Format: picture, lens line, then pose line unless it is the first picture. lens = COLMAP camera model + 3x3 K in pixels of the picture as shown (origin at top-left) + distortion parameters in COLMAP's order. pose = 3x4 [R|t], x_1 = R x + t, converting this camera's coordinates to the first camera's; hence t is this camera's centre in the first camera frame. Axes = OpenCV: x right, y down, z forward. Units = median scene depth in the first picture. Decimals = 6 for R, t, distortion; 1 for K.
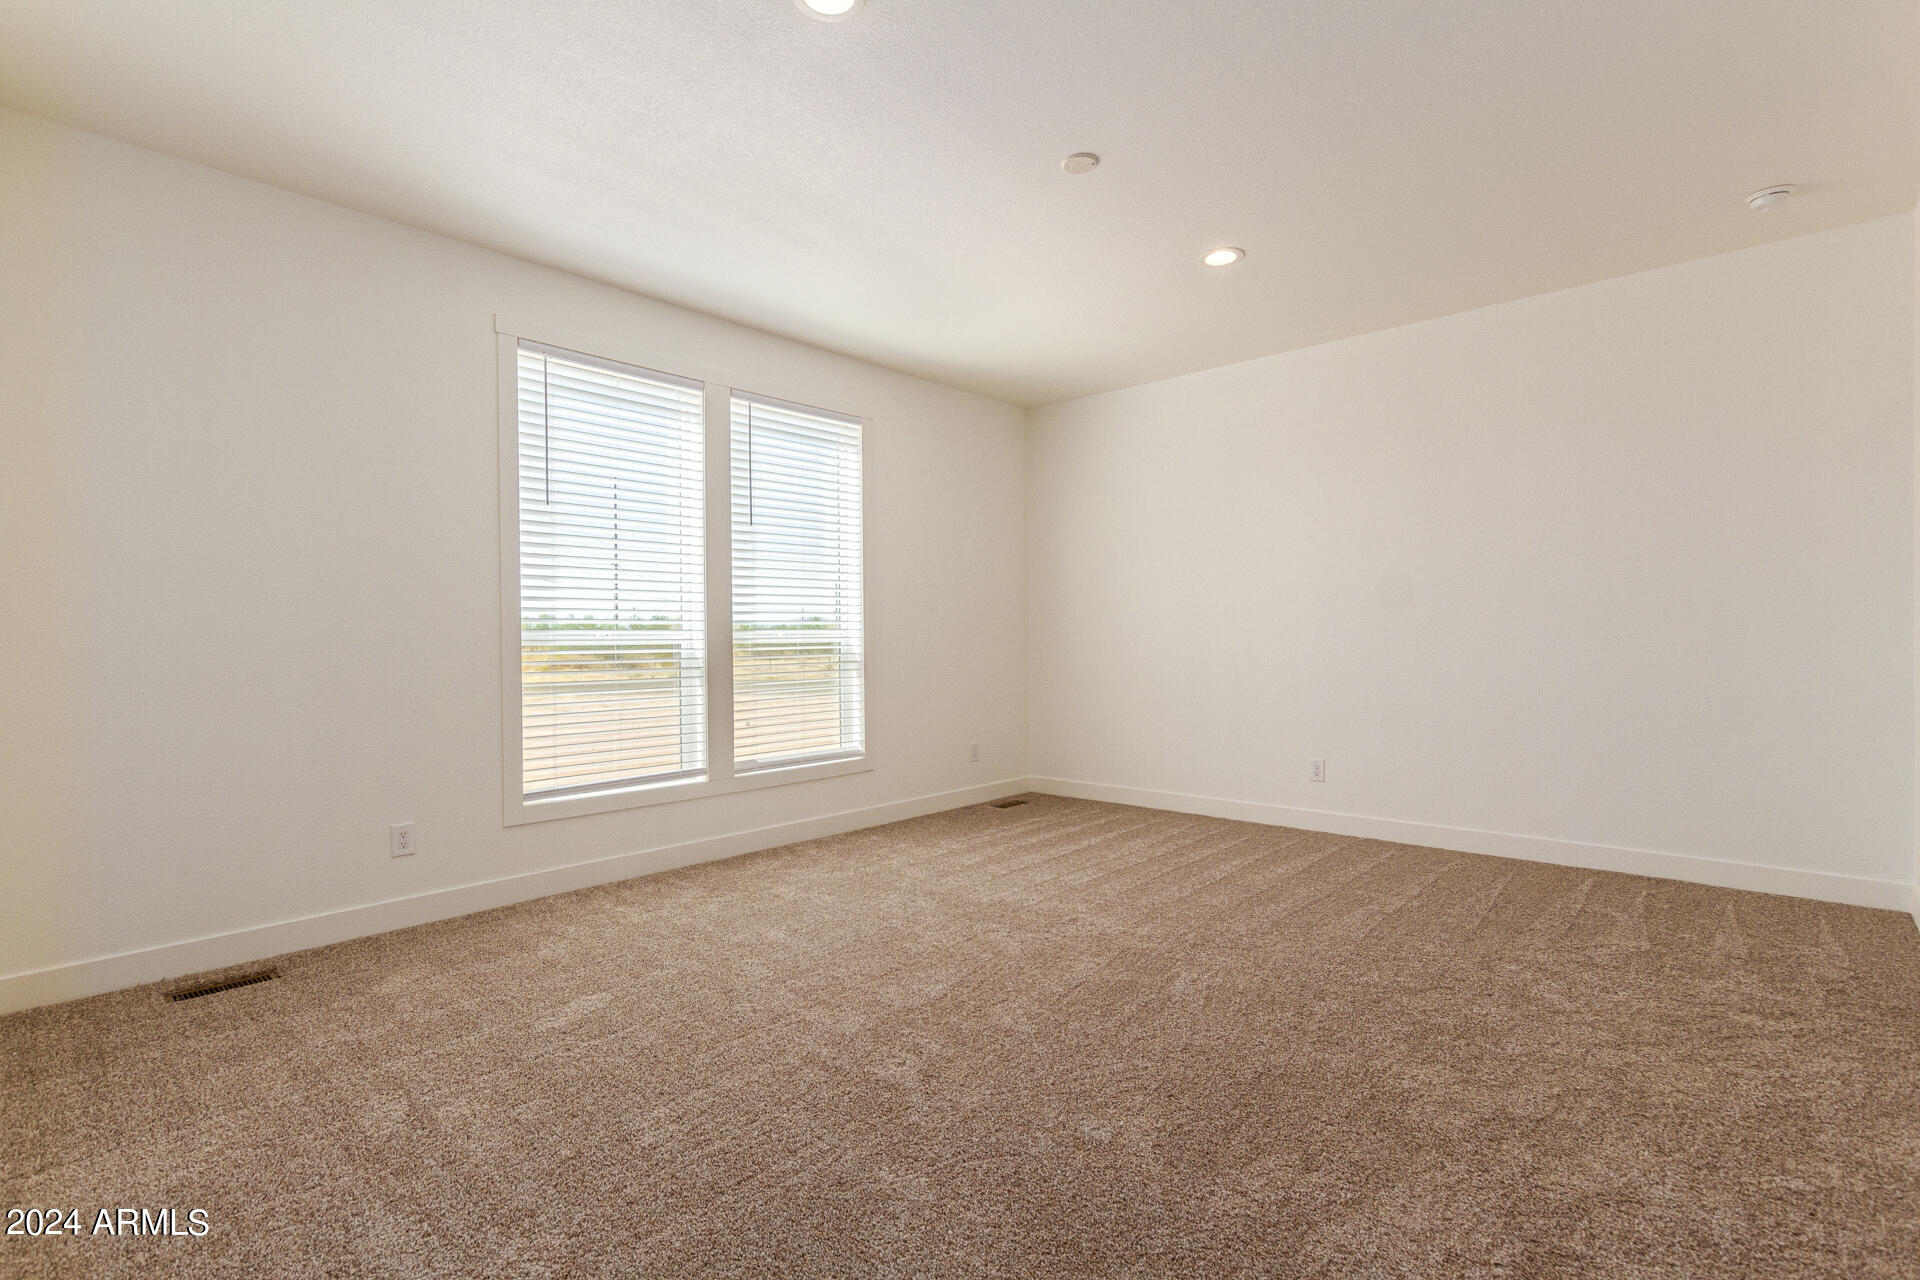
lens RADIAL K [[902.0, 0, 966.2], [0, 902.0, 646.8], [0, 0, 1]] dist [0.008384, -0.000705]
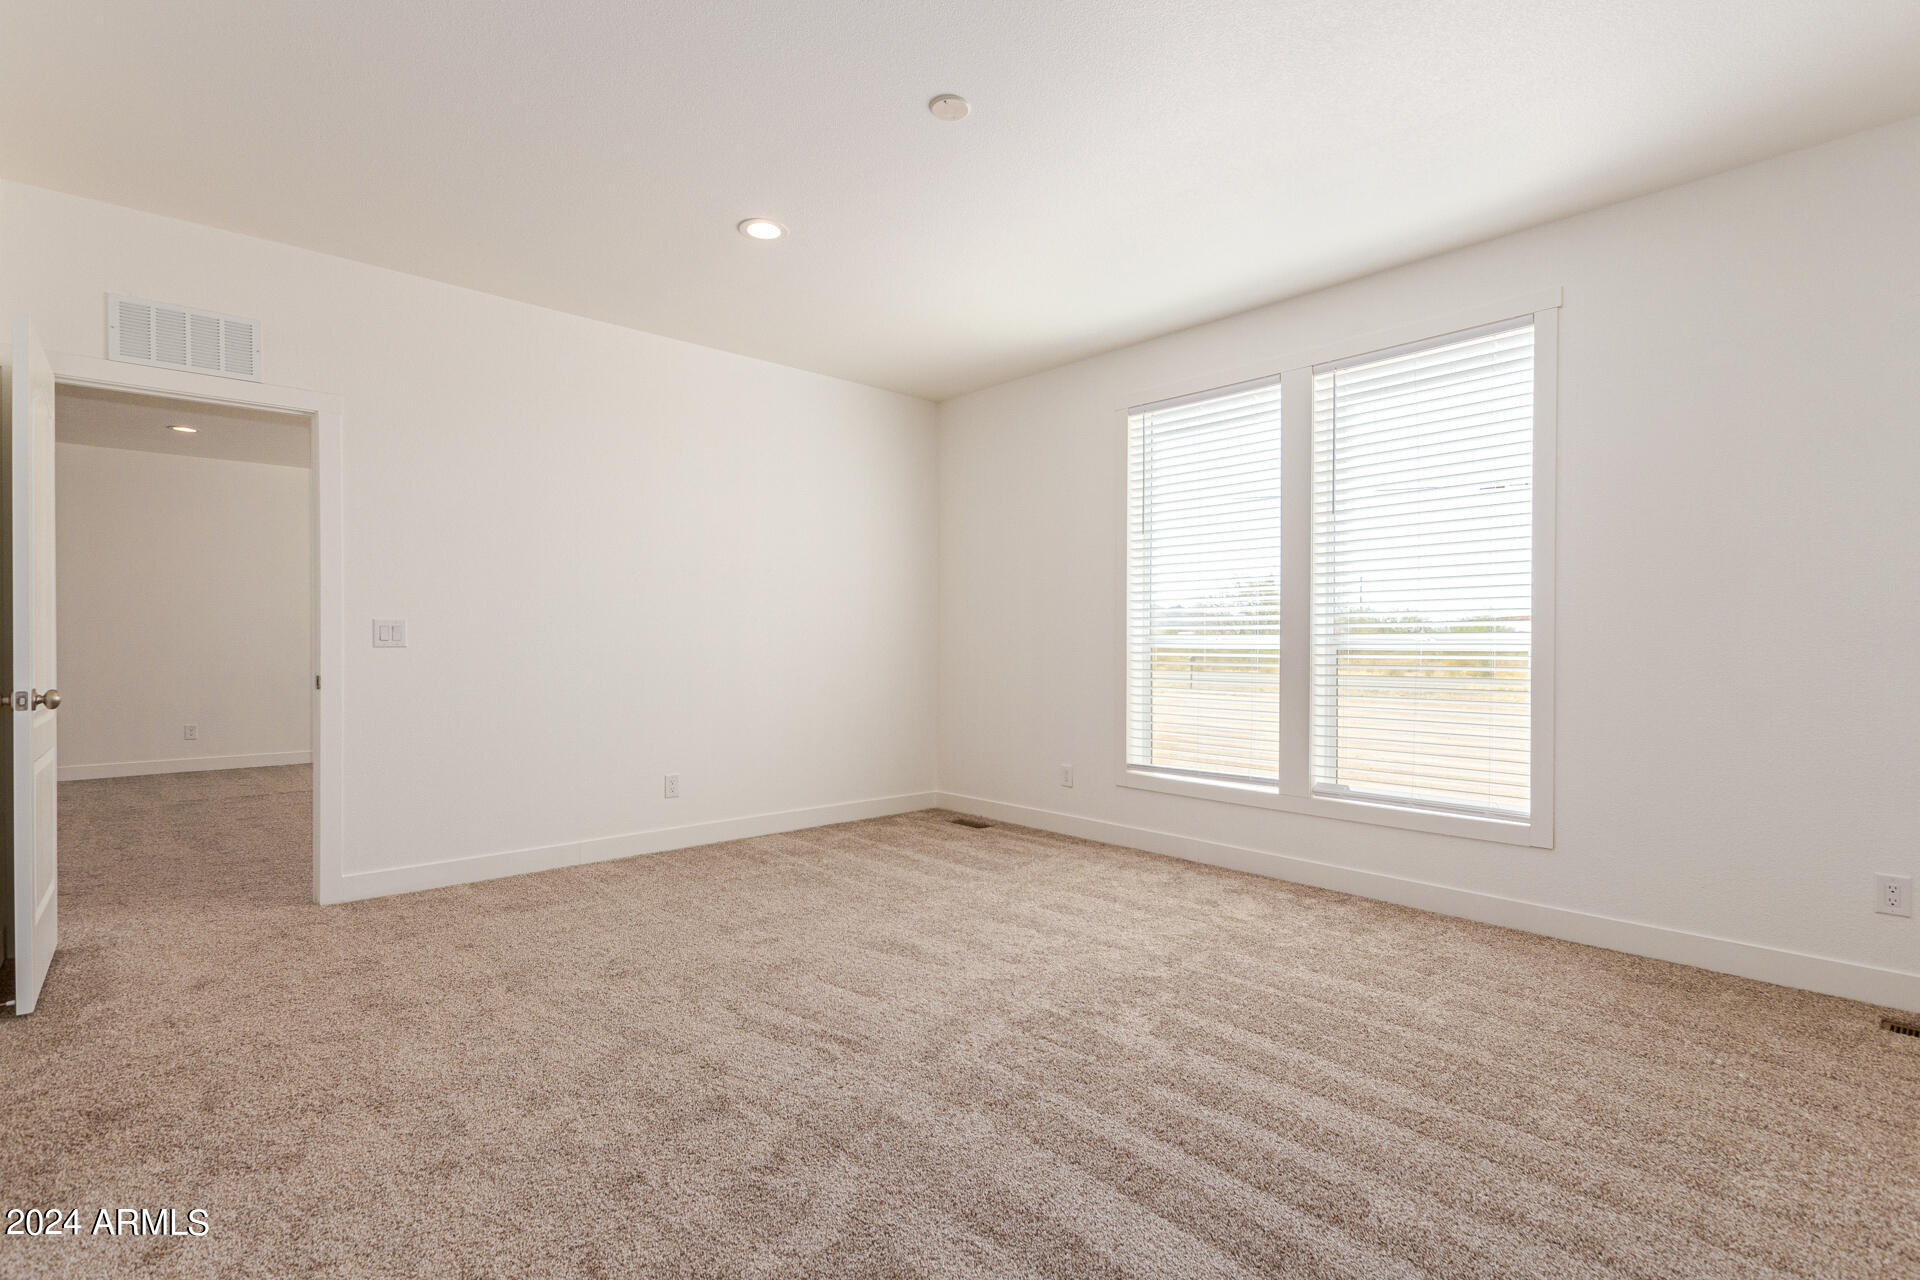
lens RADIAL K [[902.0, 0, 966.2], [0, 902.0, 646.8], [0, 0, 1]] dist [0.008384, -0.000705]
pose [[-0.092691, 0.013496, -0.995603, 0.673622], [-0.012159, 0.999818, 0.014685, -0.015619], [0.995621, 0.013467, -0.092510, 0.743641]]
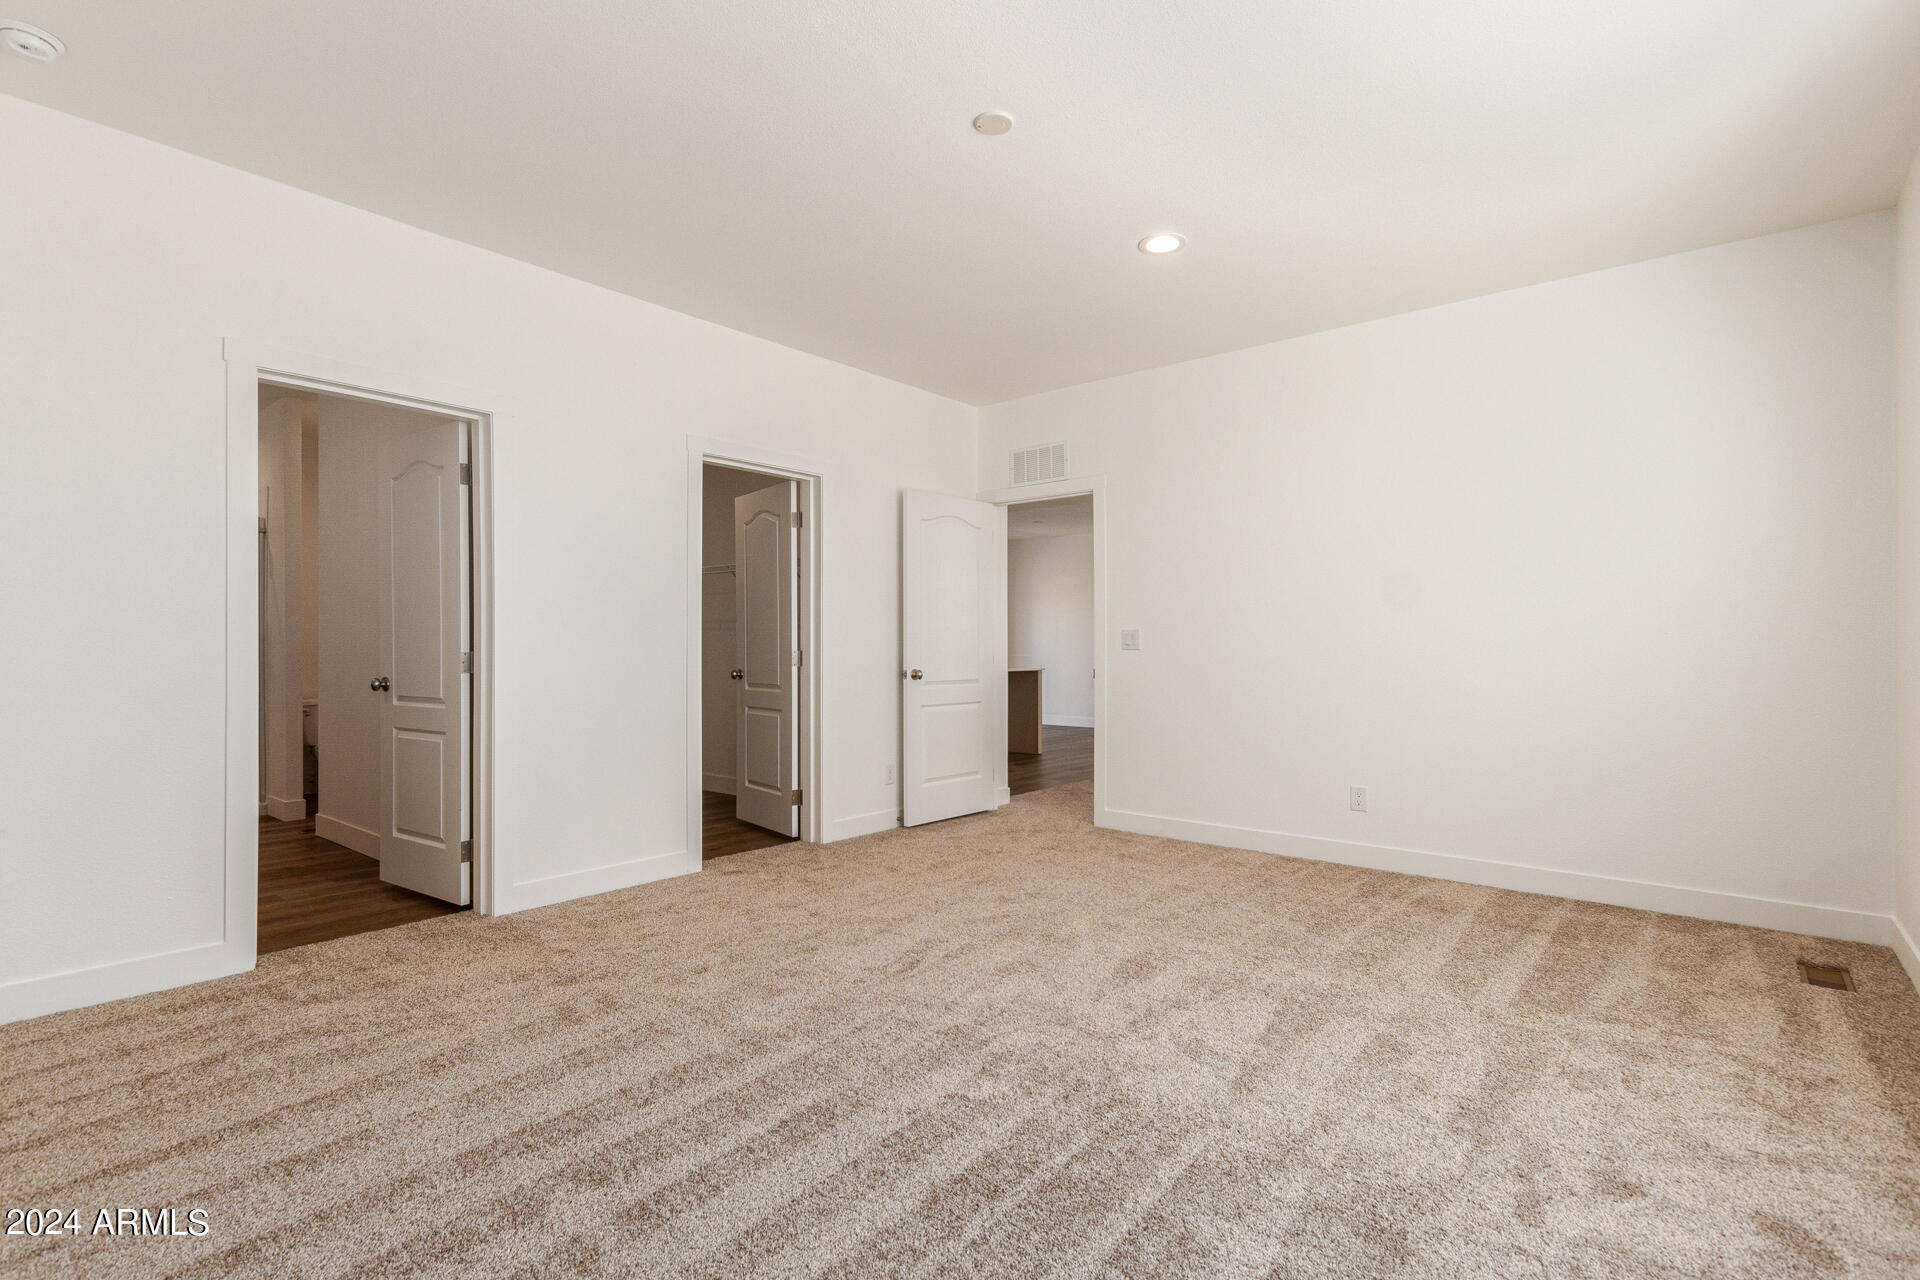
lens RADIAL K [[902.0, 0, 966.2], [0, 902.0, 646.8], [0, 0, 1]] dist [0.008384, -0.000705]
pose [[-0.999215, 0.006912, -0.039002, 0.125359], [0.006580, 0.999941, 0.008620, -0.011454], [0.039059, 0.008357, -0.999202, 1.278438]]
